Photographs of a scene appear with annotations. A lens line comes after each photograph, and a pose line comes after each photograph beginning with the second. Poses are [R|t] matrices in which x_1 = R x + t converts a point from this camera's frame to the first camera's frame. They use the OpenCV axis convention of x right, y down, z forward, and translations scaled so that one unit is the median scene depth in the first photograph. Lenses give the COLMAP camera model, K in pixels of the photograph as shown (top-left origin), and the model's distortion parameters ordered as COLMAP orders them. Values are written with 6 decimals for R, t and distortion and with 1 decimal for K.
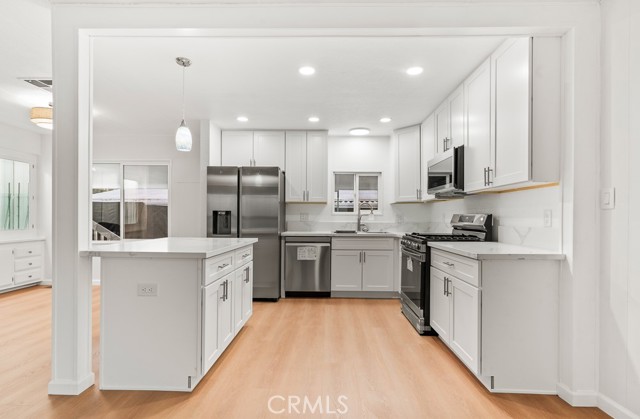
lens RADIAL K [[322.6, 0, 318.5], [0, 322.6, 218.2], [0, 0, 1]] dist [0.000754, 0.000066]
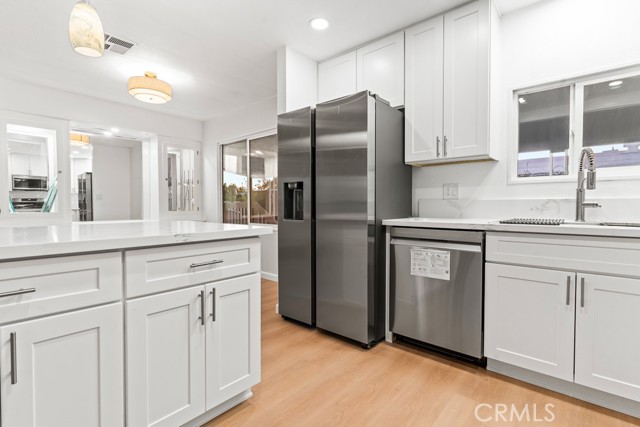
lens RADIAL K [[307.8, 0, 341.6], [0, 307.8, 212.8], [0, 0, 1]] dist [0.014976, -0.000119]
pose [[0.792092, 0.008854, -0.610337, 0.131671], [0.003142, 0.999822, 0.018581, 0.023400], [0.610393, -0.016636, 0.791924, 0.527070]]
